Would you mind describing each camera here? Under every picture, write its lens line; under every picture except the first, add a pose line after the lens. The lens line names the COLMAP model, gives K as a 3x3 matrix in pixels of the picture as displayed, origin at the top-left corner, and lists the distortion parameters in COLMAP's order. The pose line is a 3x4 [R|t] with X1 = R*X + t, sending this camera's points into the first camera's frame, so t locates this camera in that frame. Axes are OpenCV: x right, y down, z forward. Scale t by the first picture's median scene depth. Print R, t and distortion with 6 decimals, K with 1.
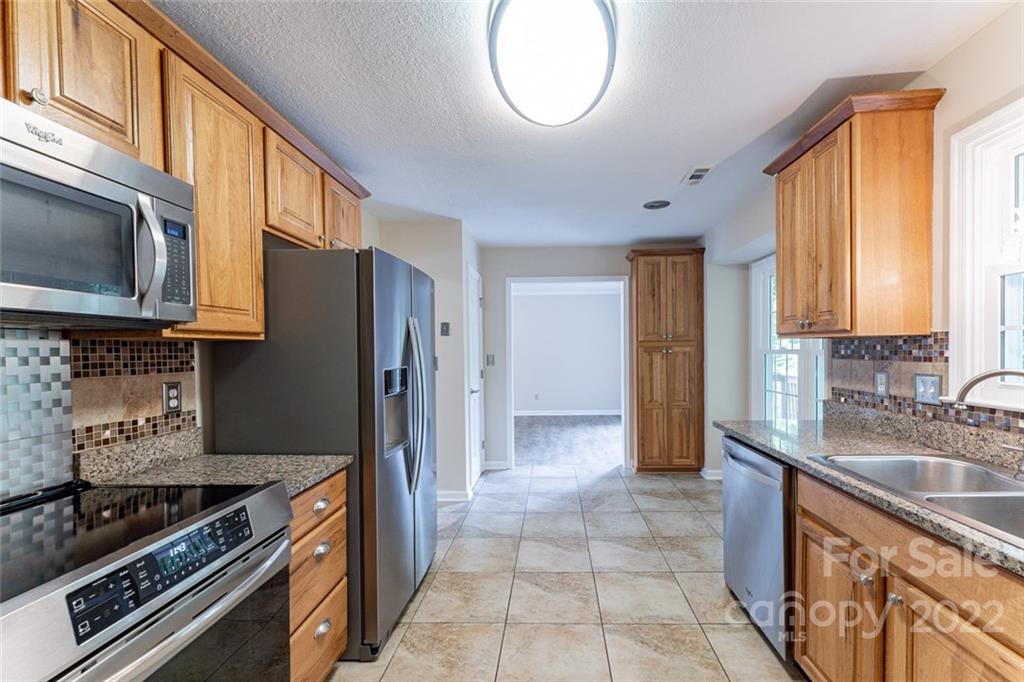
lens RADIAL K [[423.1, 0, 545.5], [0, 423.1, 356.9], [0, 0, 1]] dist [0.001413, -0.001543]
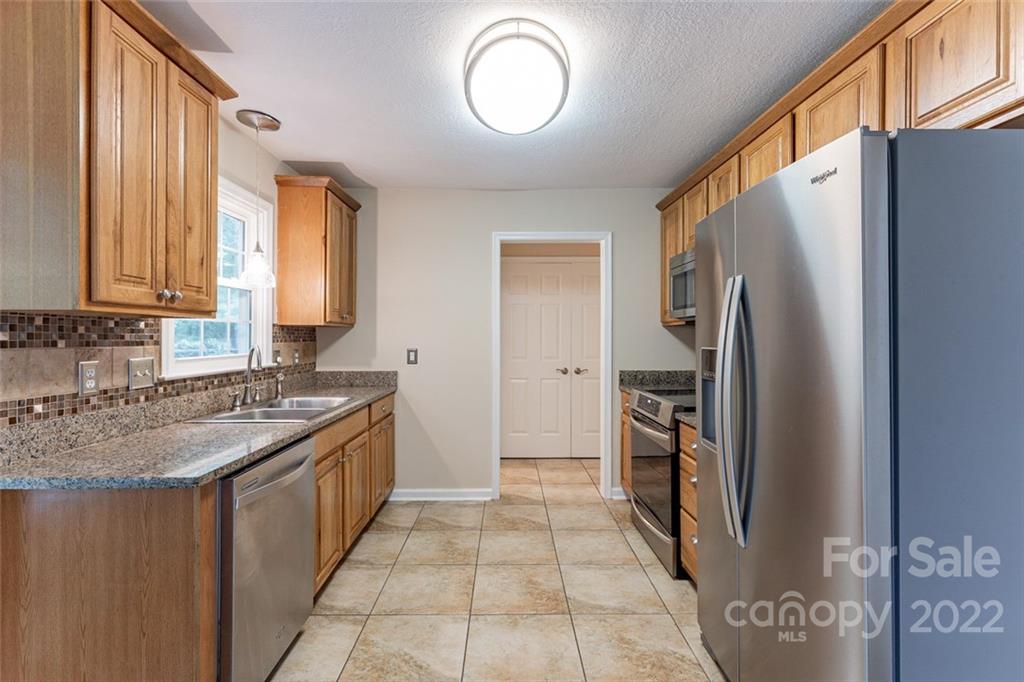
lens RADIAL K [[446.5, 0, 510.2], [0, 446.5, 337.2], [0, 0, 1]] dist [-0.002118, -0.000408]
pose [[-0.999446, 0.010397, -0.031606, 0.057841], [0.009835, 0.999792, 0.017873, -0.015052], [0.031785, 0.017552, -0.999341, 1.682690]]
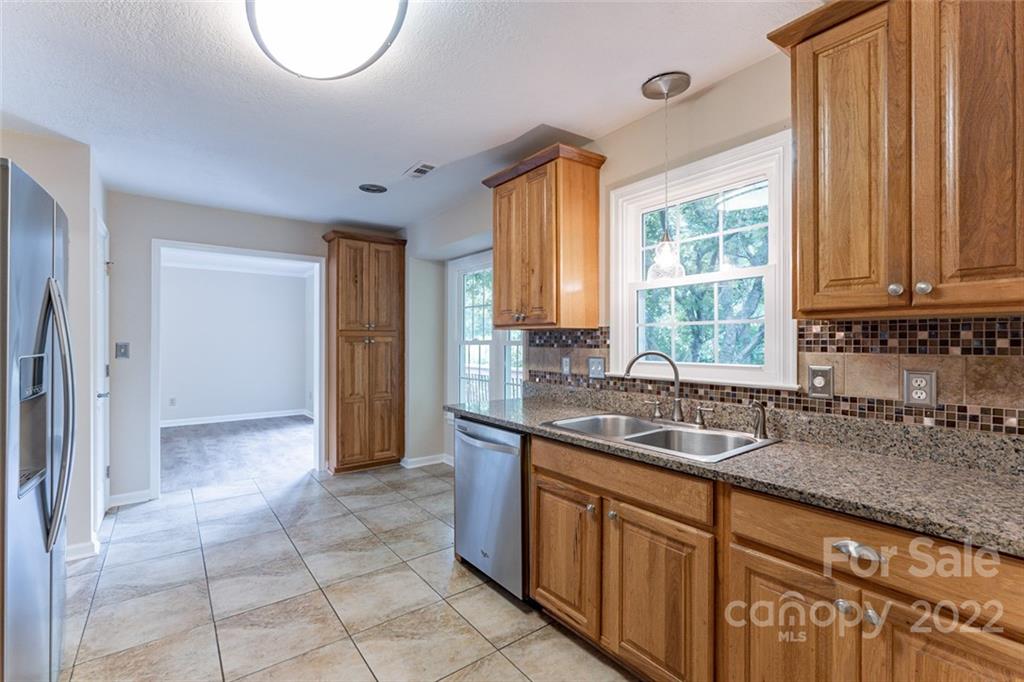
lens RADIAL K [[446.5, 0, 505.5], [0, 446.5, 342.0], [0, 0, 1]] dist [-0.002118, -0.000408]
pose [[0.784717, 0.012693, 0.619725, -0.194959], [-0.000097, 0.999793, -0.020355, 0.017316], [-0.619855, 0.015913, 0.784555, 0.028803]]
